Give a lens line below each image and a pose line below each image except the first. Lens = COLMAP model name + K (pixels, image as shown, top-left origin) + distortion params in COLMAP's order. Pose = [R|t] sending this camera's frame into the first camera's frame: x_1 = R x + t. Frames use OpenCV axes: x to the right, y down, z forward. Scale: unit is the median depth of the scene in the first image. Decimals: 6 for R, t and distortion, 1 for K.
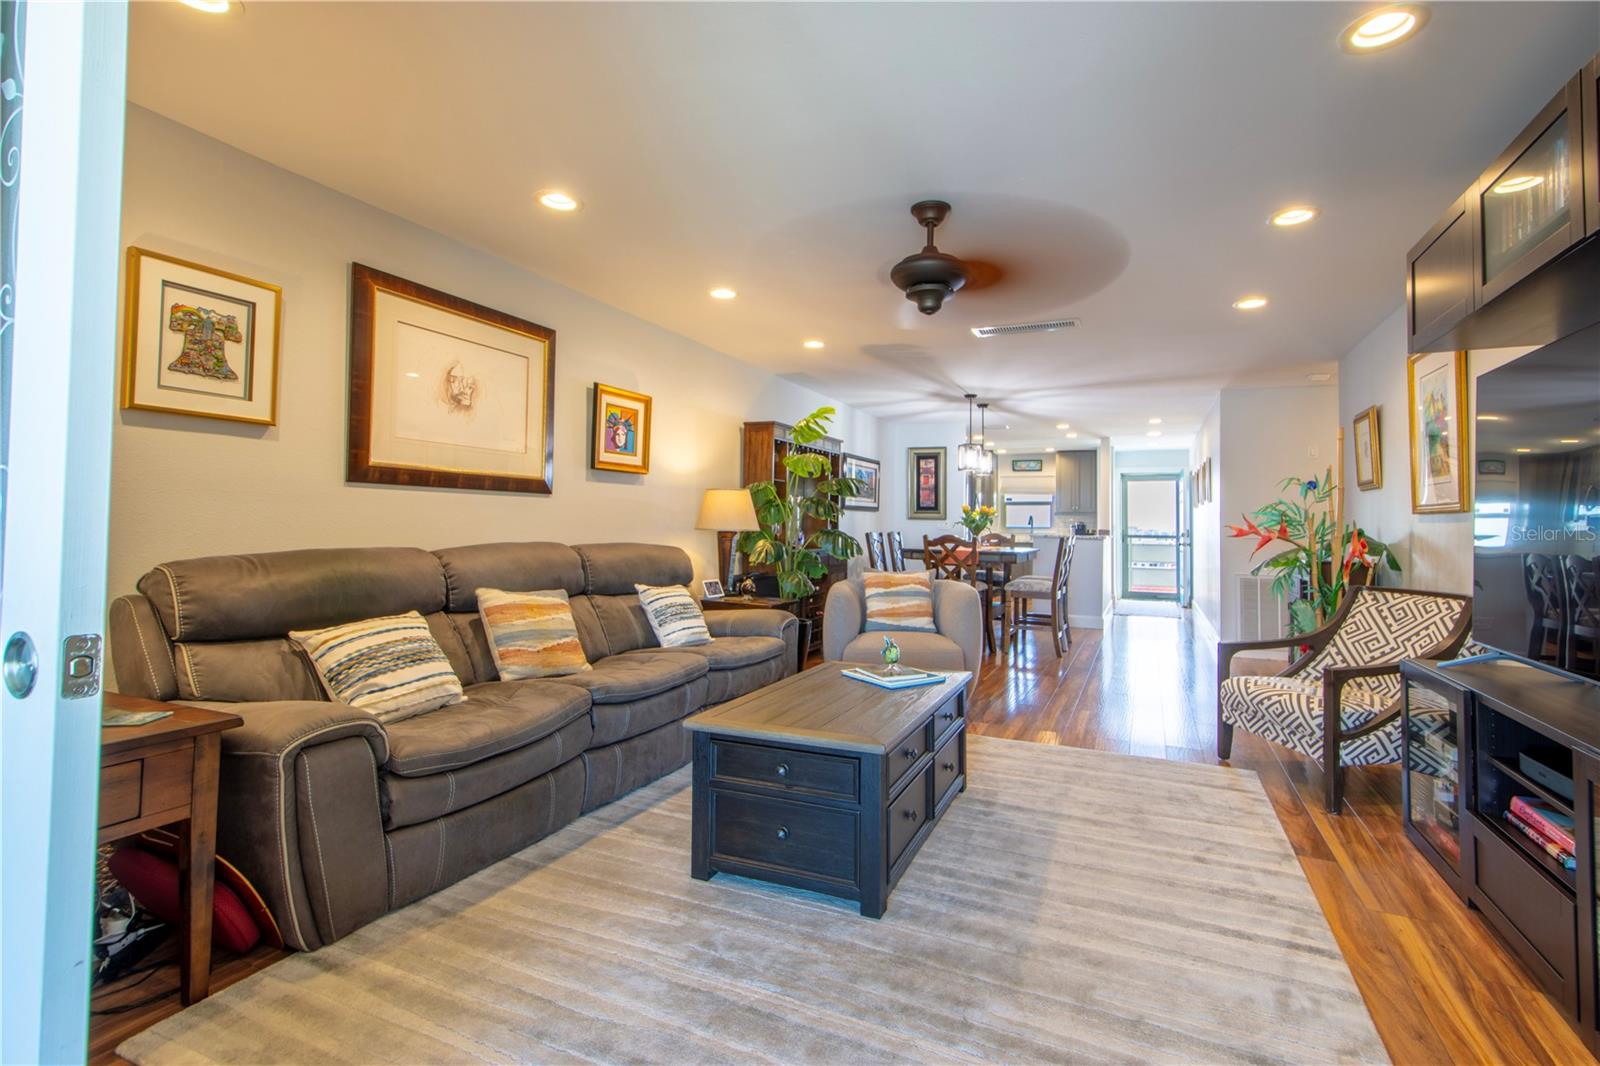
lens RADIAL K [[728.3, 0, 805.5], [0, 728.3, 498.4], [0, 0, 1]] dist [0.000538, -0.000427]
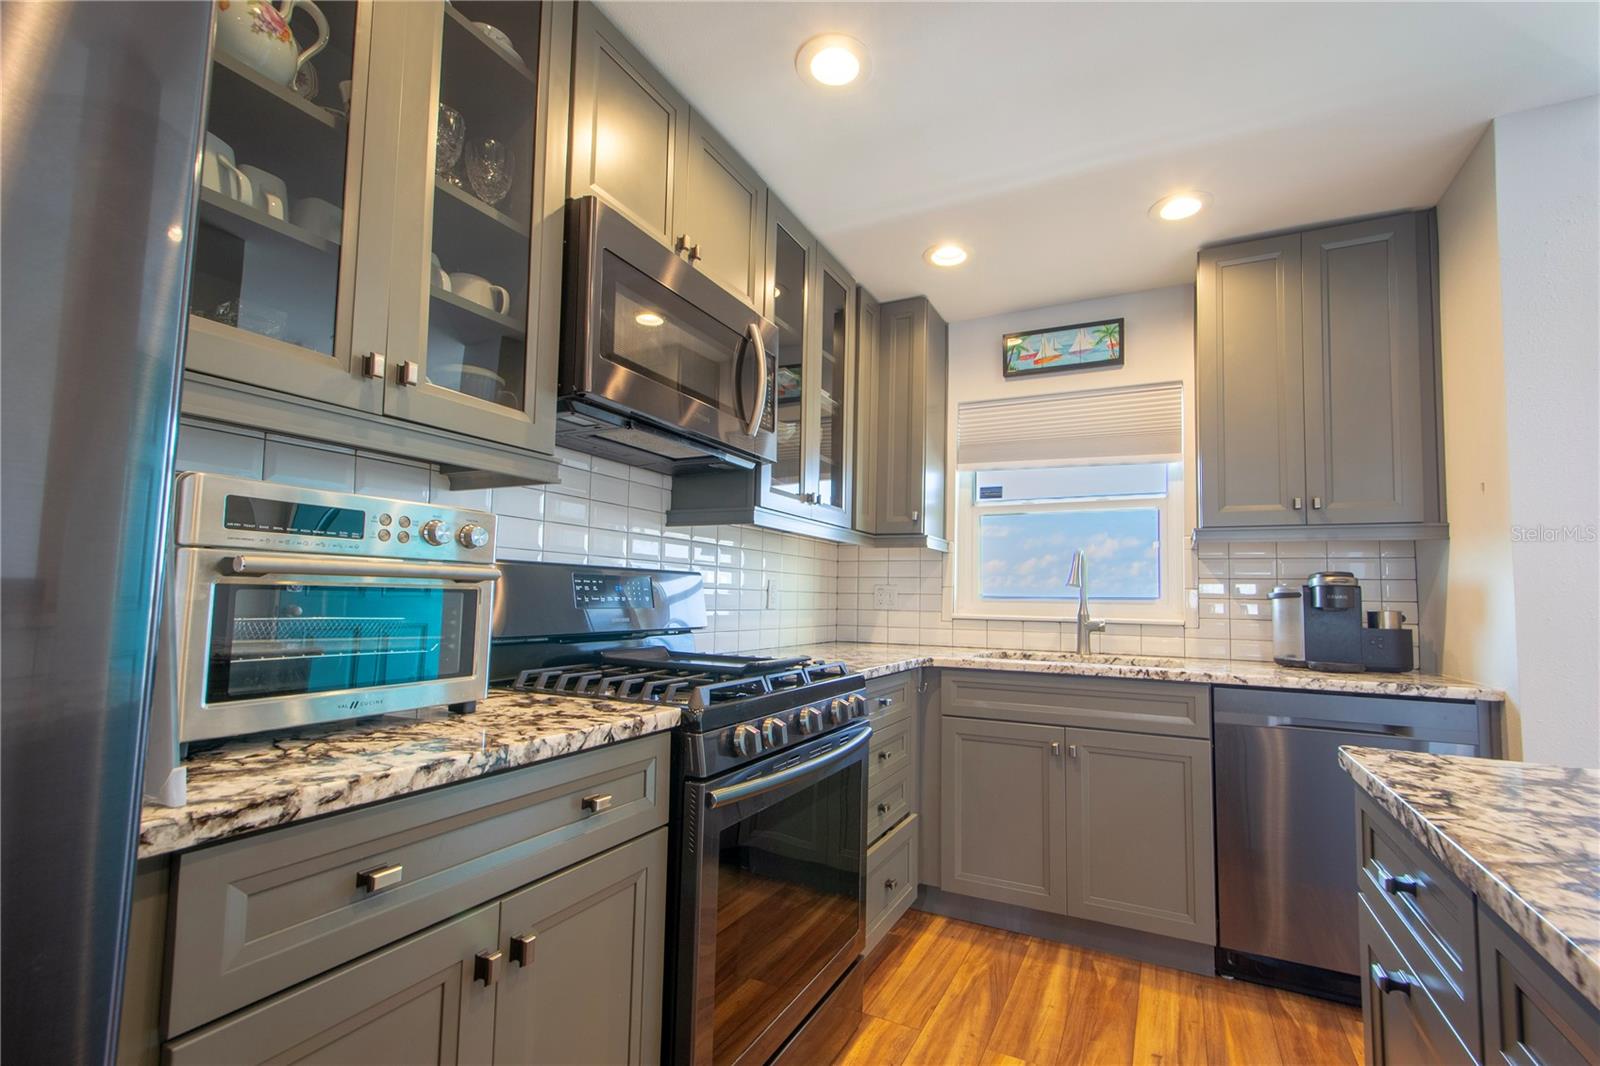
lens RADIAL K [[710.7, 0, 834.6], [0, 710.7, 553.1], [0, 0, 1]] dist [0.024081, -0.000072]
pose [[0.999971, 0.002996, 0.006945, 0.711534], [-0.002790, 0.999559, -0.029559, 0.099193], [-0.007030, 0.029539, 0.999539, 2.396841]]
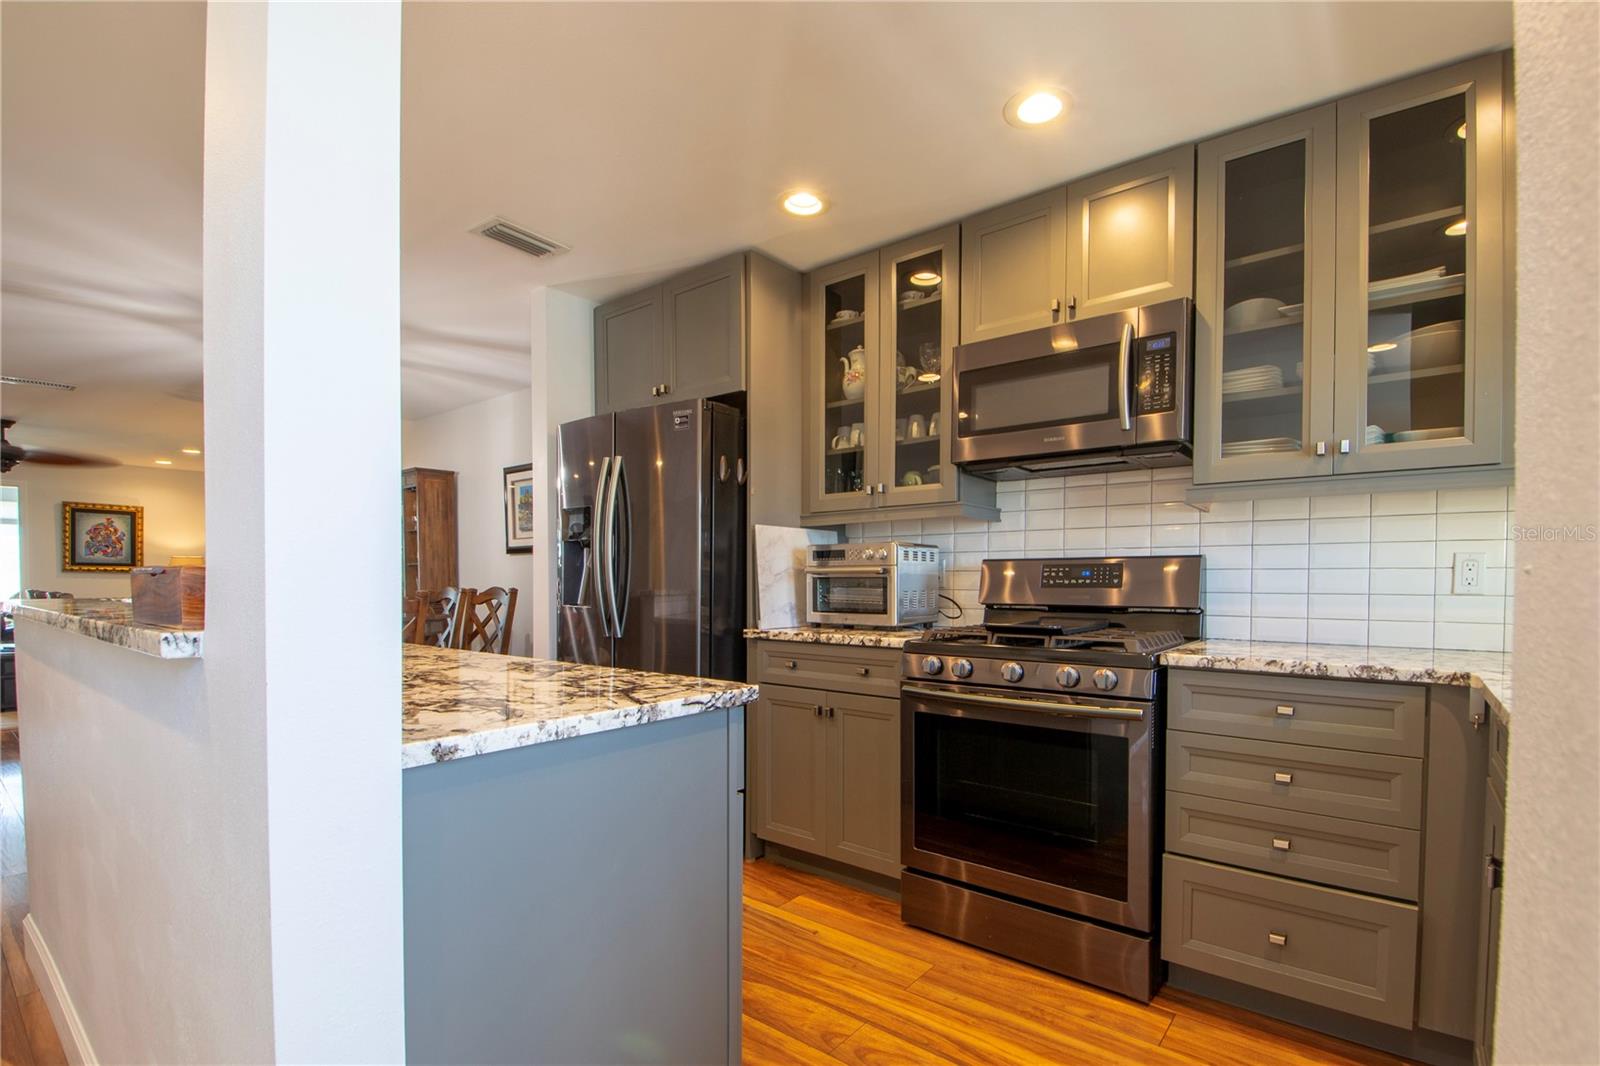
lens RADIAL K [[702.1, 0, 832.7], [0, 702.1, 572.8], [0, 0, 1]] dist [-0.000203, -0.000292]
pose [[-0.191252, -0.026842, -0.981174, 1.235347], [0.030310, 0.998988, -0.033238, 0.122858], [0.981073, -0.036096, -0.190245, 2.778469]]
